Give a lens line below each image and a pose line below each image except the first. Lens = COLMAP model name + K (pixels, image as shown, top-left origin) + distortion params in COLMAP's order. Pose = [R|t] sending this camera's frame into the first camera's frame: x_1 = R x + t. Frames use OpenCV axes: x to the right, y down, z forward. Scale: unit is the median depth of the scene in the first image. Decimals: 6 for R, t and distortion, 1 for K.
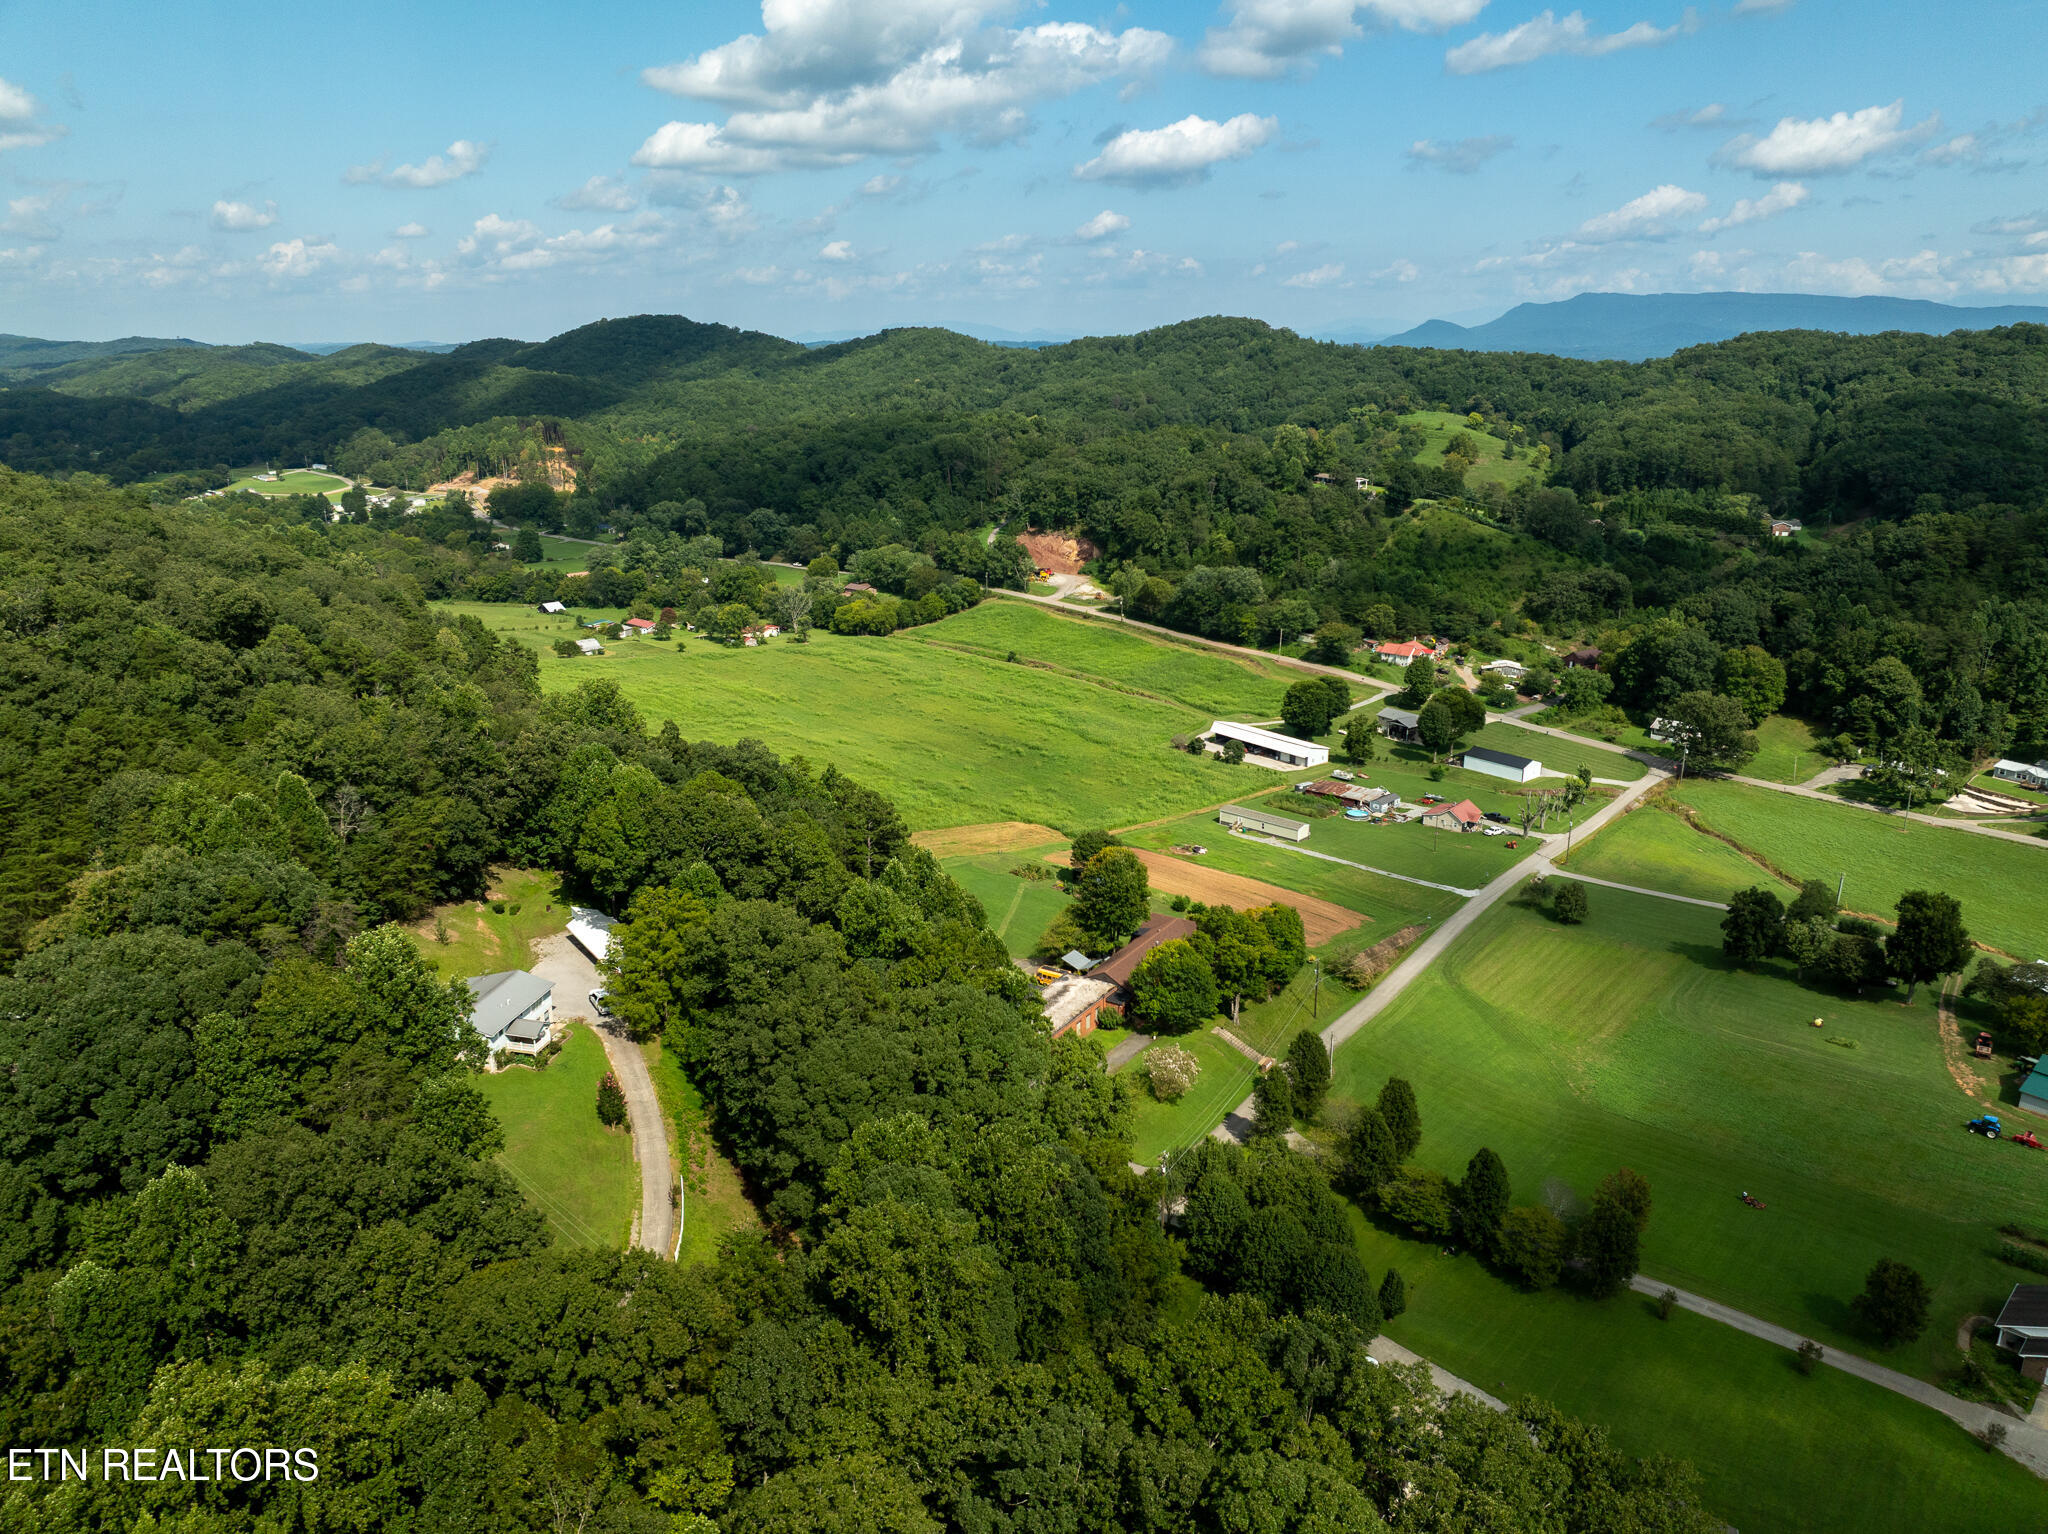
lens RADIAL K [[1410.1, 0, 968.3], [0, 1410.1, 758.7], [0, 0, 1]] dist [-0.001393, 0.000514]
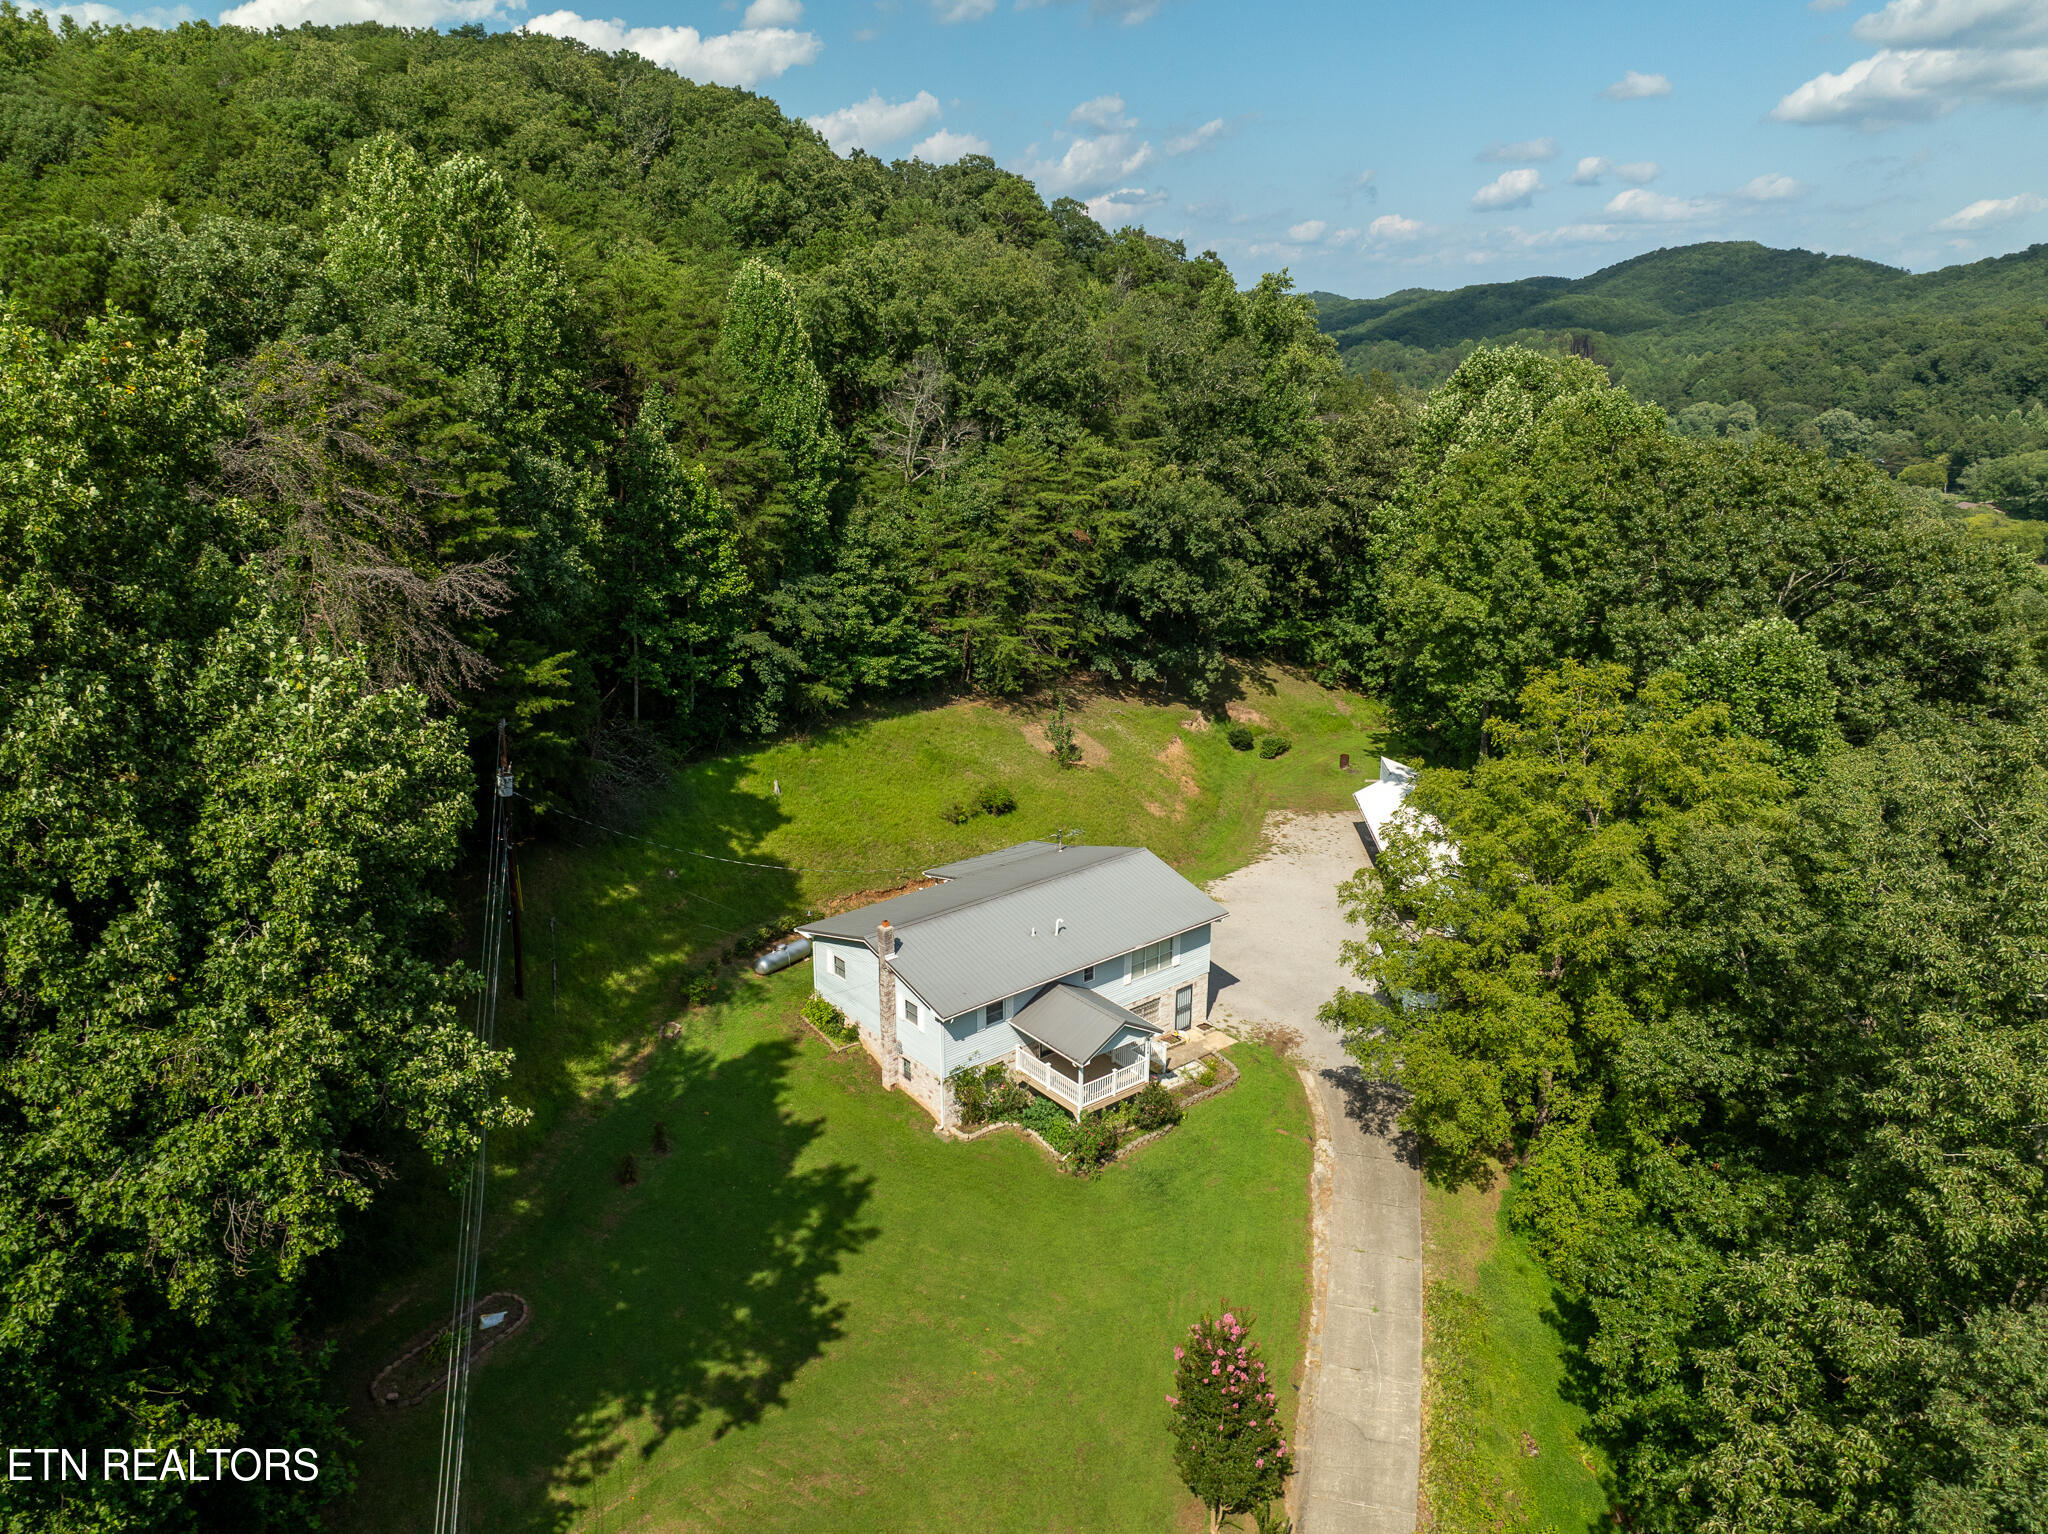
lens RADIAL K [[1405.6, 0, 1058.4], [0, 1405.6, 764.6], [0, 0, 1]] dist [-0.070636, 0.045158]
pose [[0.806757, 0.188359, -0.560058, -0.048499], [-0.174386, 0.981511, 0.078902, 0.034870], [0.564565, 0.034011, 0.824688, 0.230992]]
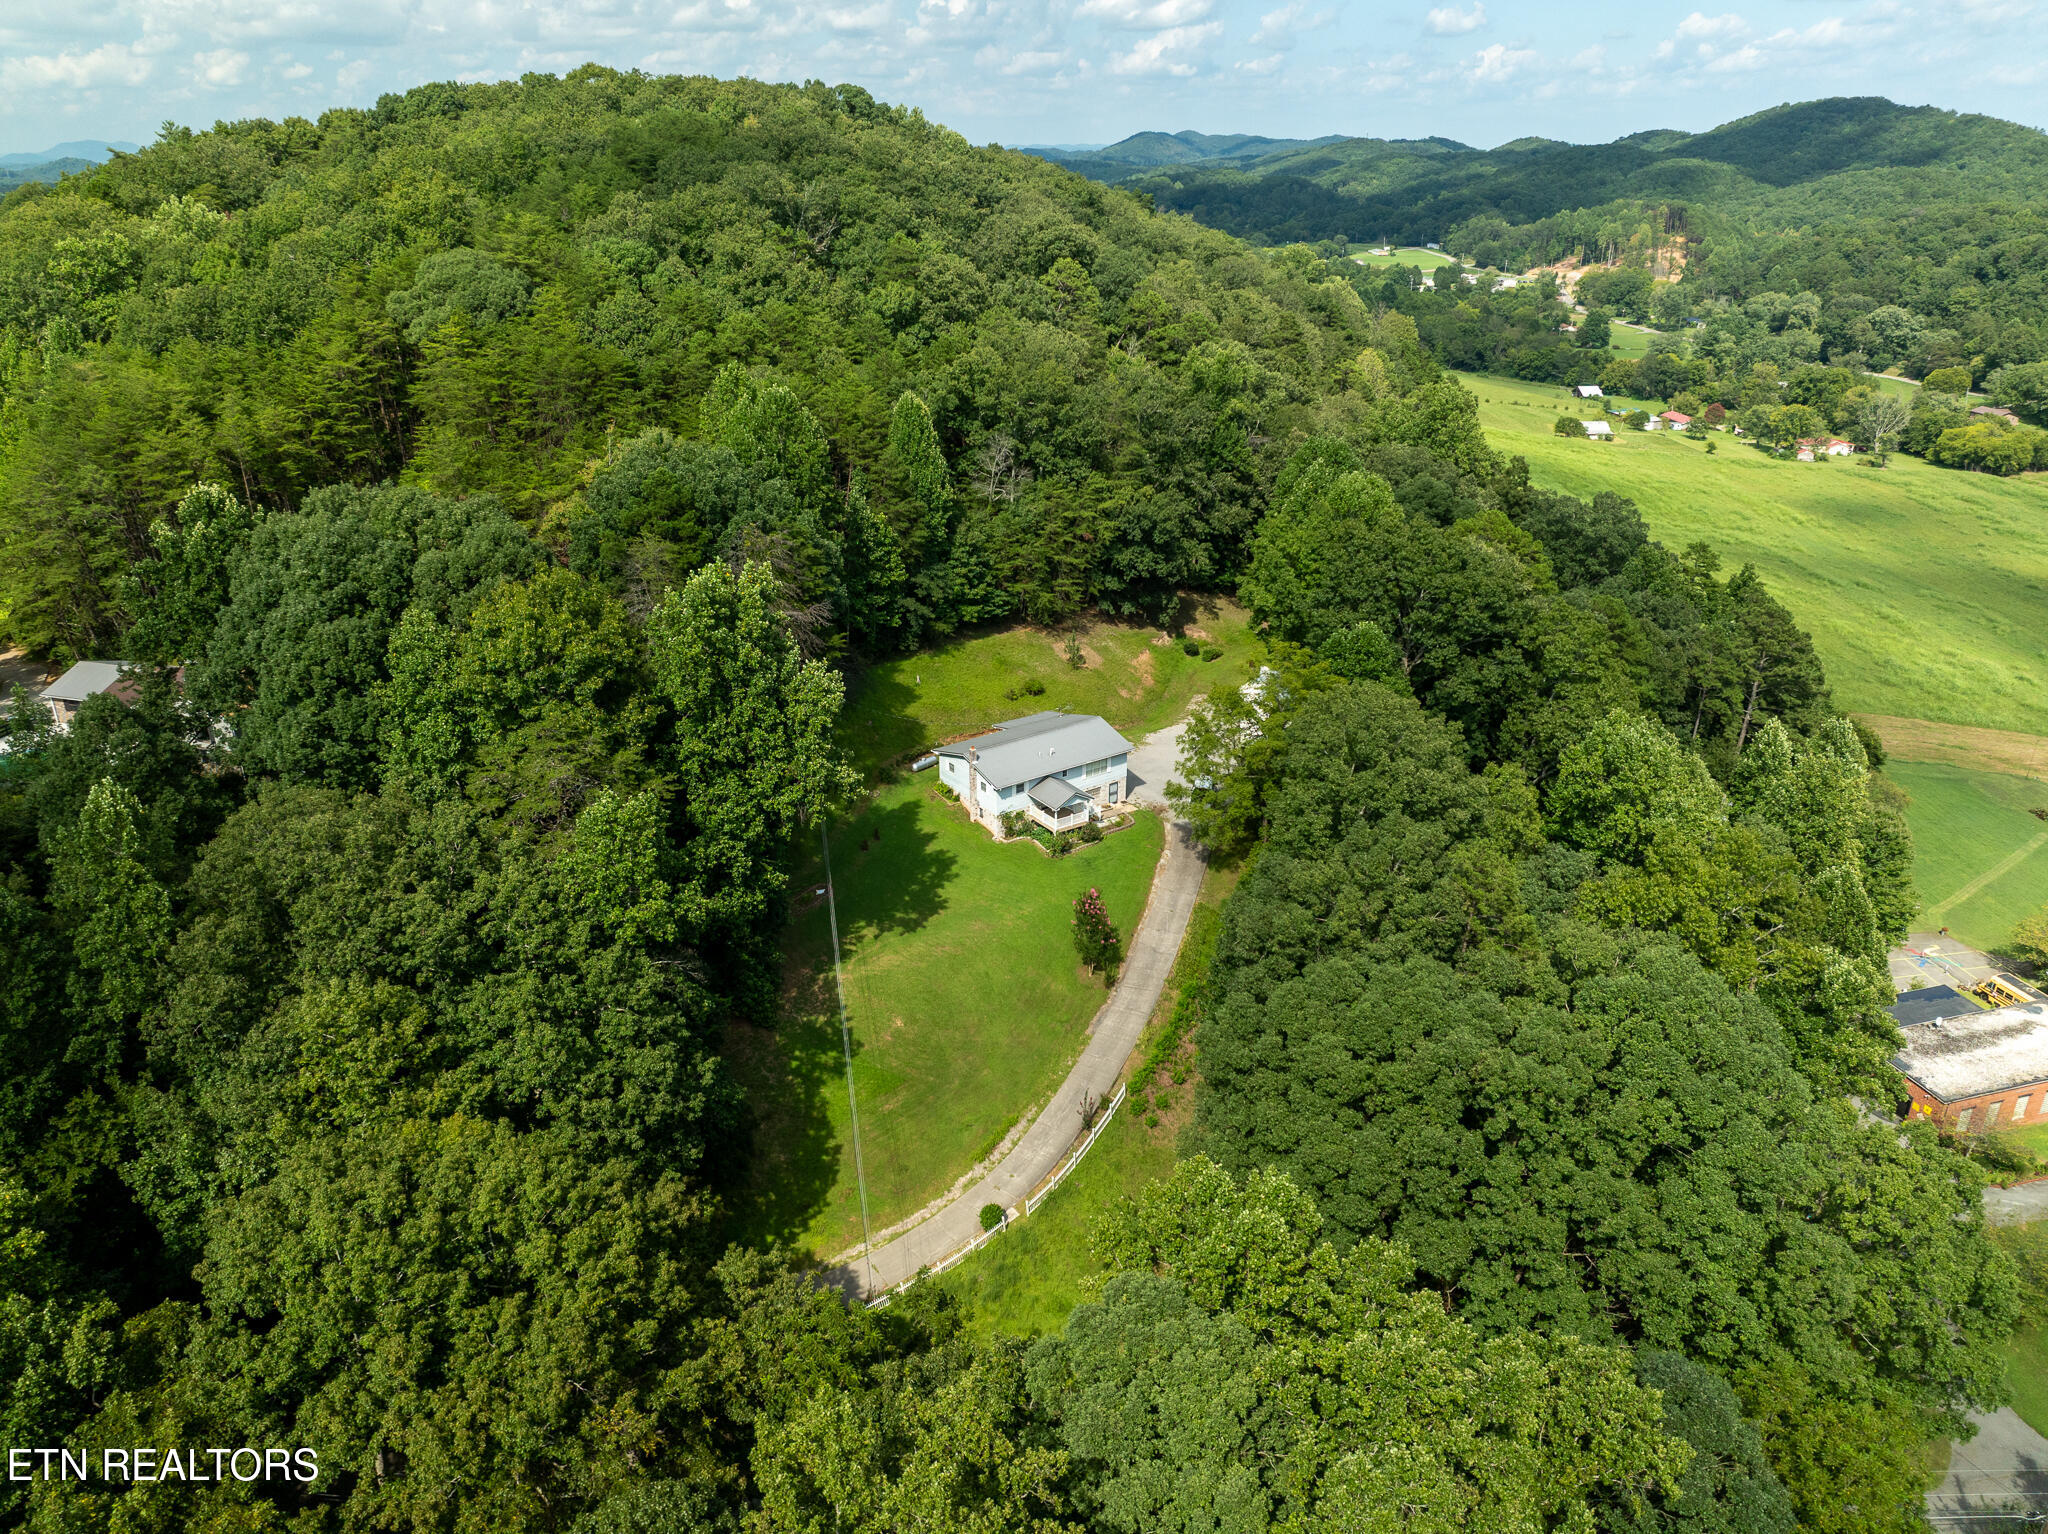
lens RADIAL K [[1405.6, 0, 1058.4], [0, 1405.6, 764.6], [0, 0, 1]] dist [-0.070636, 0.045158]
pose [[0.762425, 0.267510, -0.589192, 0.027836], [-0.188646, 0.962881, 0.193063, 0.013635], [0.618968, -0.036047, 0.784589, 0.142924]]
